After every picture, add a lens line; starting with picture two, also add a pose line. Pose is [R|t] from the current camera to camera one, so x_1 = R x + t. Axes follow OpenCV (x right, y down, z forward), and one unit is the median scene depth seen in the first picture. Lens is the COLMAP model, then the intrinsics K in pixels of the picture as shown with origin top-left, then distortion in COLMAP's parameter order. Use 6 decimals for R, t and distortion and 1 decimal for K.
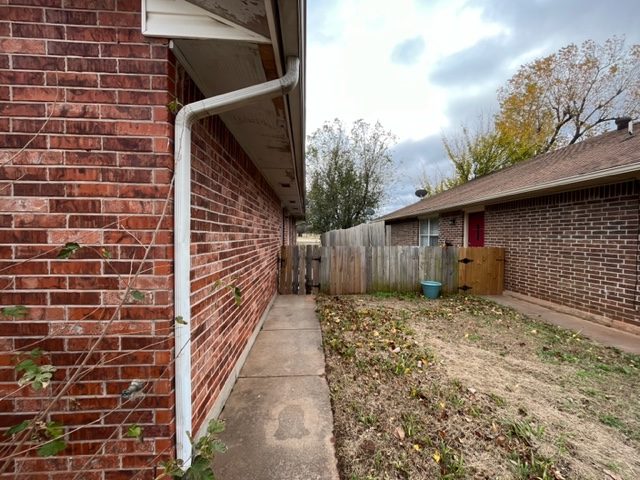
lens RADIAL K [[260.1, 0, 321.3], [0, 260.1, 240.0], [0, 0, 1]] dist [-0.000627, -0.001074]
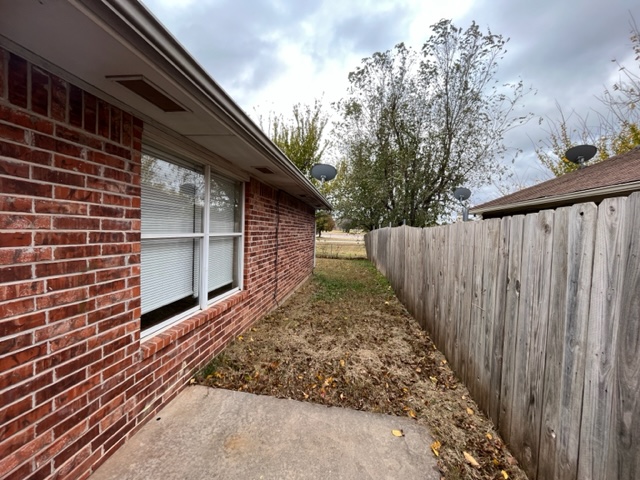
lens RADIAL K [[260.1, 0, 318.6], [0, 260.1, 238.8], [0, 0, 1]] dist [-0.000627, -0.001074]
pose [[0.980416, 0.035404, -0.193727, 0.014926], [-0.033047, 0.999335, 0.015384, -0.016997], [0.194143, -0.008680, 0.980935, 0.396981]]
